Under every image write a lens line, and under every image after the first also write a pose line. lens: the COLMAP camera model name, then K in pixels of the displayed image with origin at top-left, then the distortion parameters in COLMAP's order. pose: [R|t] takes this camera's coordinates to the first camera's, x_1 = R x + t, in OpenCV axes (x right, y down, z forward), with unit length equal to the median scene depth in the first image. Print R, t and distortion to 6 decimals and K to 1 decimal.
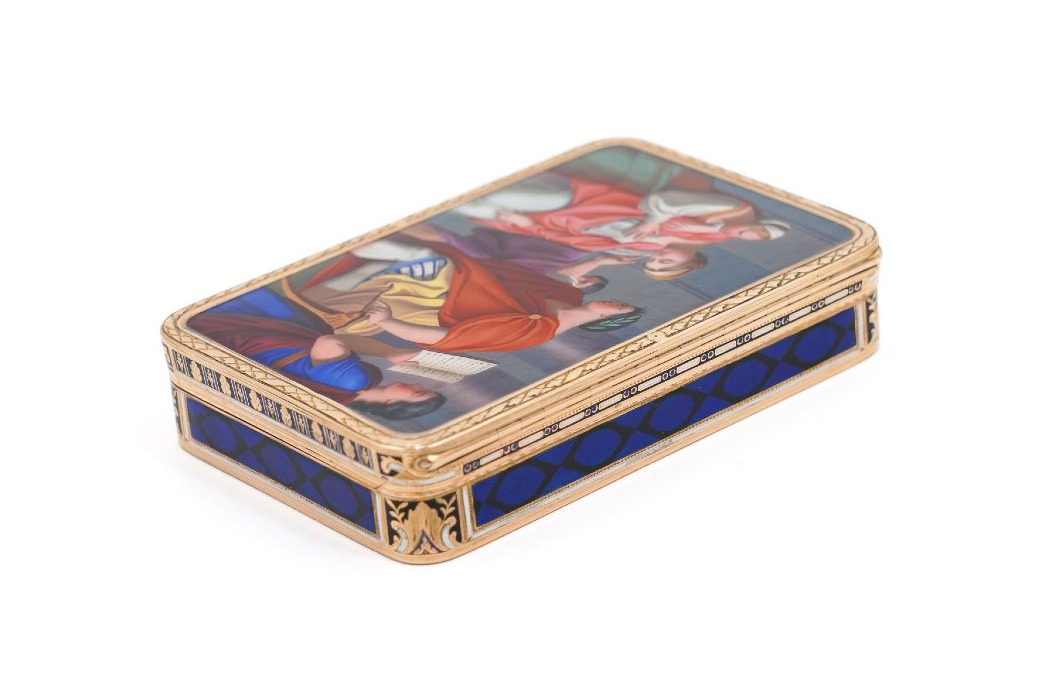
lens RADIAL K [[3672.7, 0, 524.8], [0, 3672.7, 346.5], [0, 0, 1]] dist [0.543178, 0.000000]
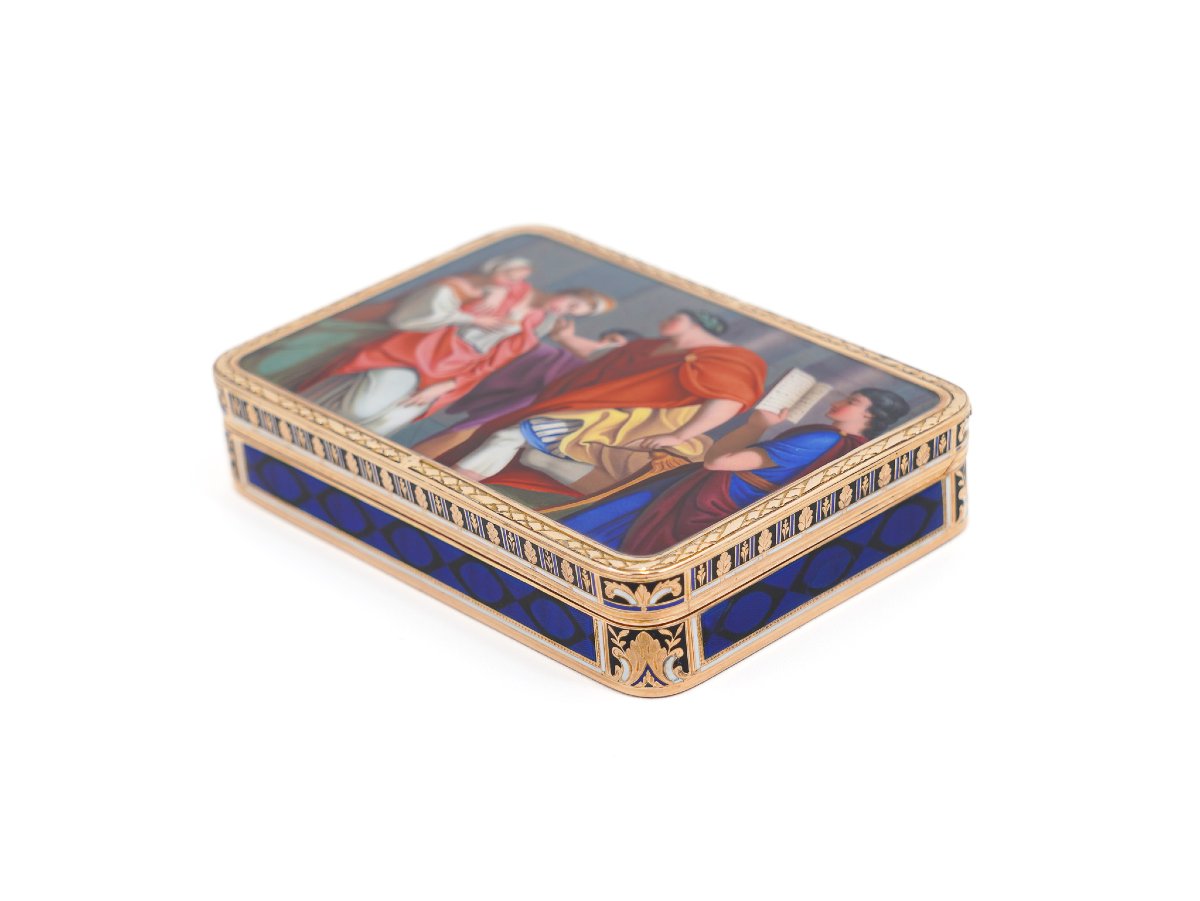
lens RADIAL K [[3636.7, 0, 629.9], [0, 3636.7, 501.8], [0, 0, 1]] dist [0.508404, 0.000000]
pose [[-0.028575, -0.416595, 0.908643, -0.854531], [0.517040, 0.771805, 0.370117, -0.330786], [-0.855484, 0.480381, 0.193342, 0.834303]]
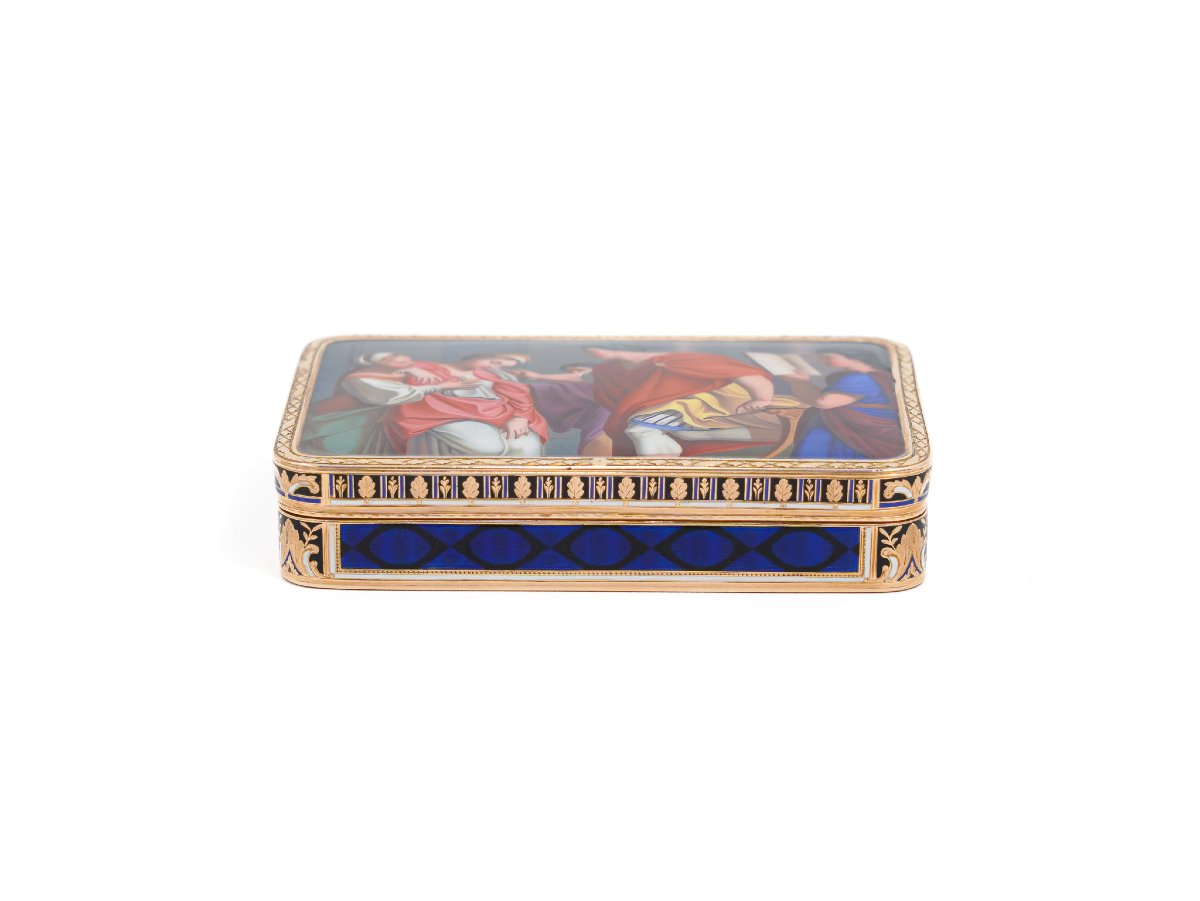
lens RADIAL K [[3636.7, 0, 595.1], [0, 3636.7, 445.0], [0, 0, 1]] dist [0.508404, 0.000000]
pose [[-0.752238, -0.138162, 0.644243, -0.649143], [0.342255, 0.753575, 0.561237, -0.574304], [-0.563027, 0.642679, -0.519581, 1.542041]]
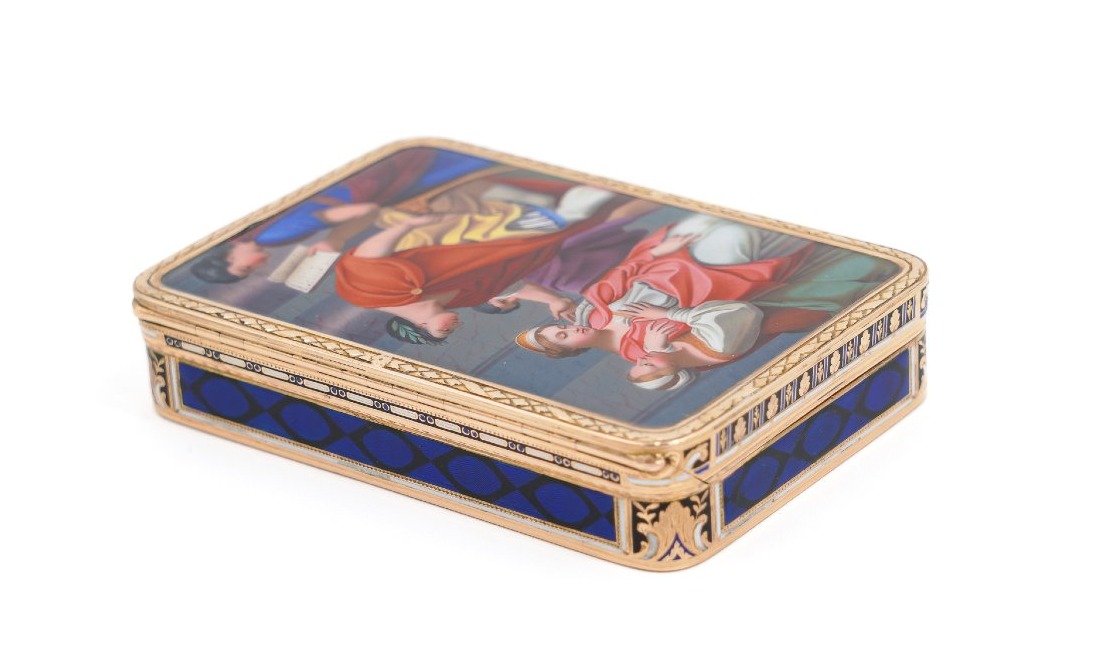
lens RADIAL K [[3666.9, 0, 546.9], [0, 3666.9, 334.3], [0, 0, 1]] dist [0.609257, 0.000000]
pose [[0.208997, 0.490188, -0.846189, 0.784154], [-0.384084, 0.836910, 0.389950, -0.366010], [0.899333, 0.243510, 0.363185, 0.684004]]
